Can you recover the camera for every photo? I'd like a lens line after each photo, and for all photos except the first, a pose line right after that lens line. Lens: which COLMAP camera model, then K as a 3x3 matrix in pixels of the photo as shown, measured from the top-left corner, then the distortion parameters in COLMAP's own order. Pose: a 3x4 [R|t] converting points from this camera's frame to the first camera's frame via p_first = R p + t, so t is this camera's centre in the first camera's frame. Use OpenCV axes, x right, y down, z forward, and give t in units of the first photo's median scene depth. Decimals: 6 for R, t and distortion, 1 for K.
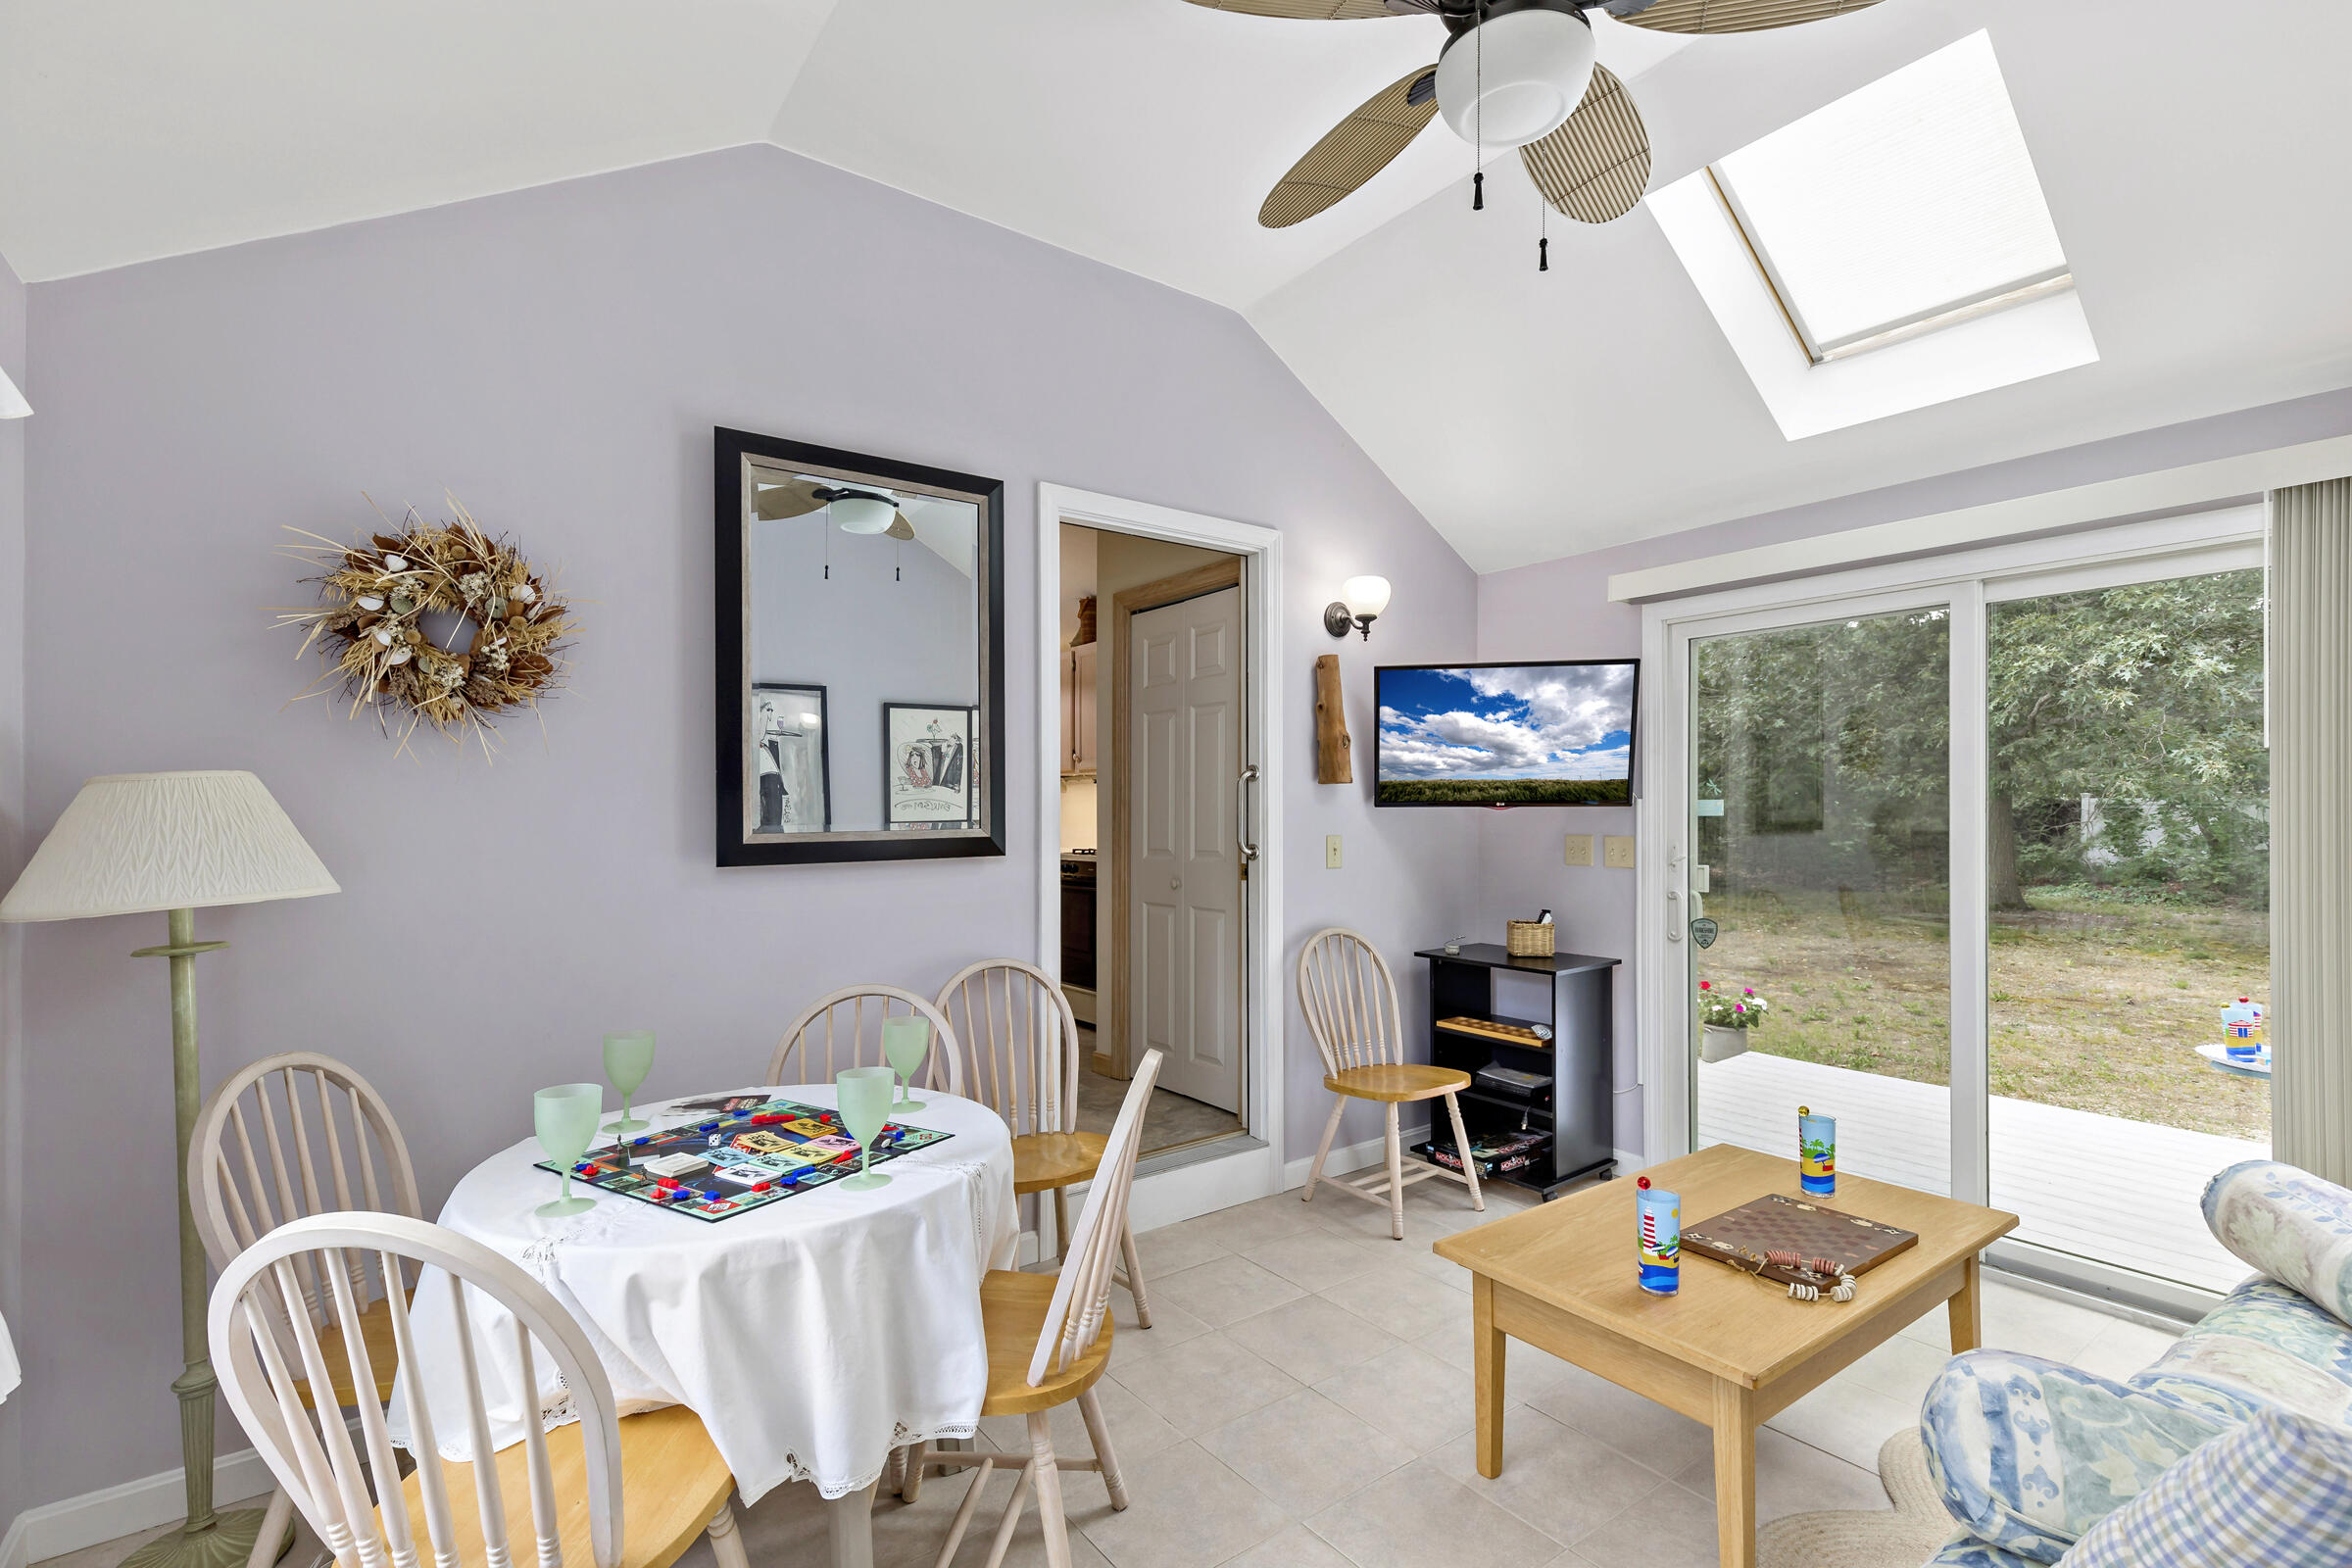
lens RADIAL K [[1072.2, 0, 1171.1], [0, 1072.2, 772.1], [0, 0, 1]] dist [0.007539, -0.000919]
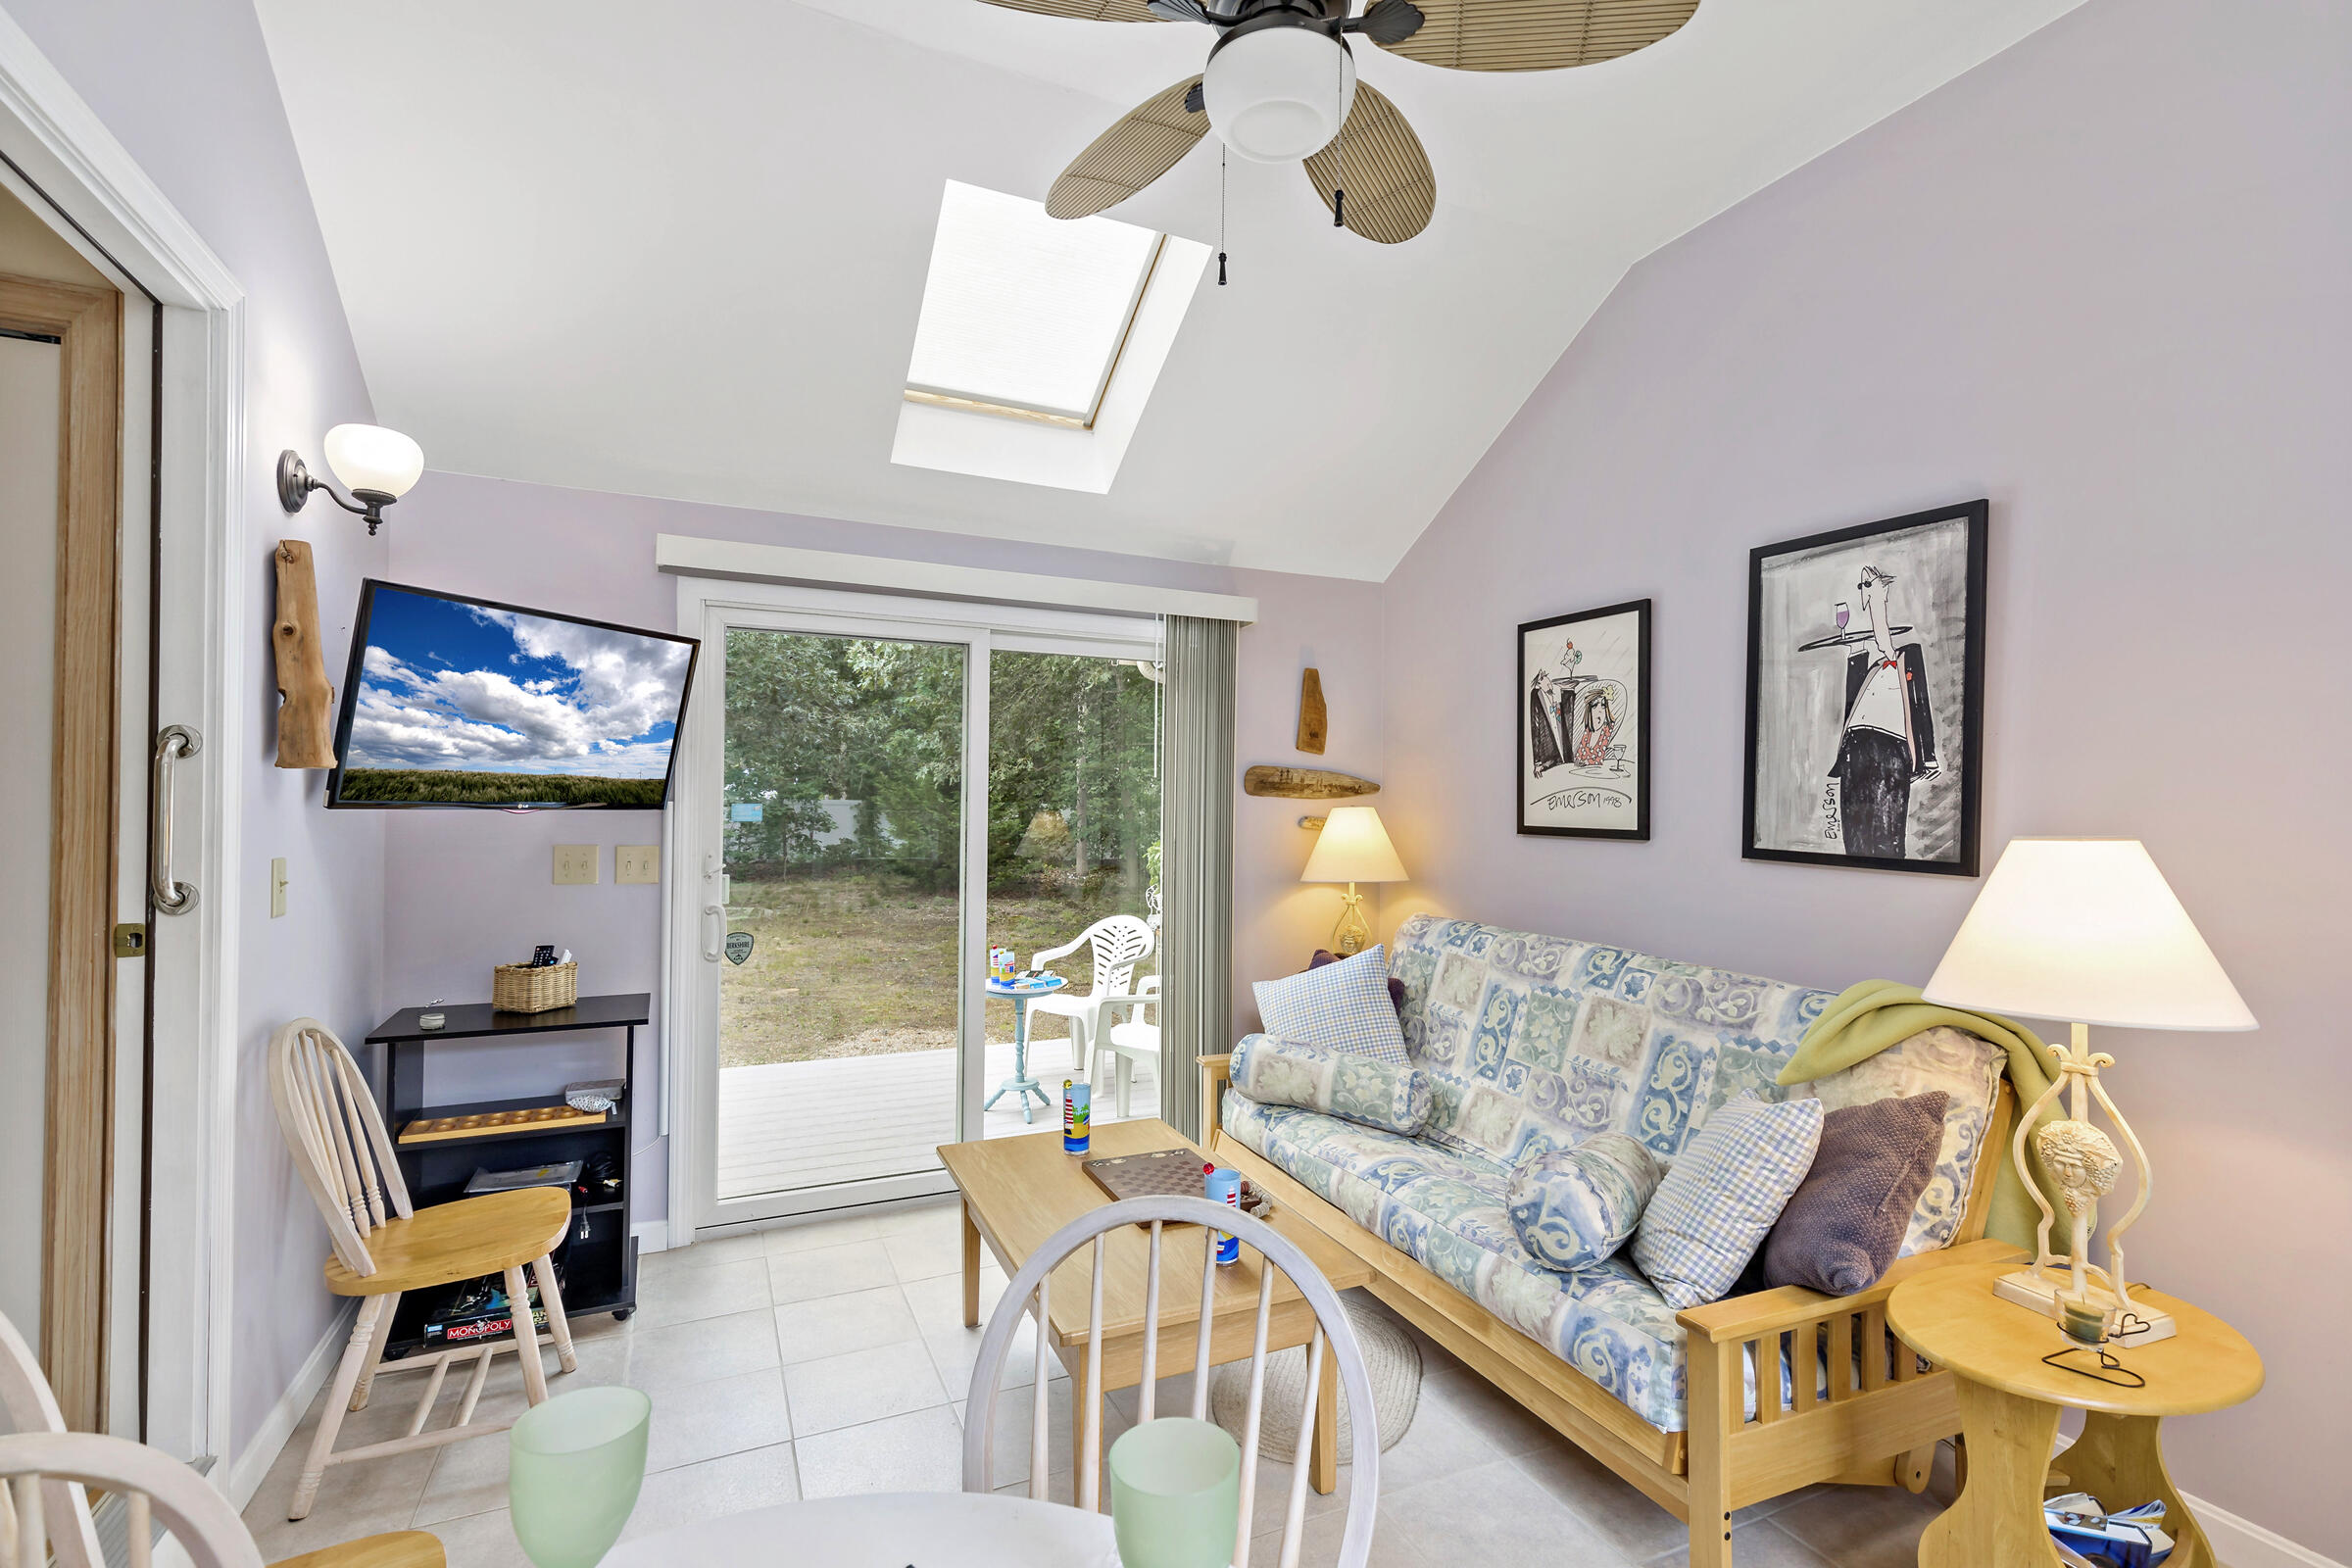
lens RADIAL K [[1072.2, 0, 1173.1], [0, 1072.2, 802.1], [0, 0, 1]] dist [0.007539, -0.000919]
pose [[0.184879, 0.007869, 0.982730, -0.327777], [-0.044745, 0.998998, 0.000418, 0.006521], [-0.981742, -0.044049, 0.185046, 0.443439]]
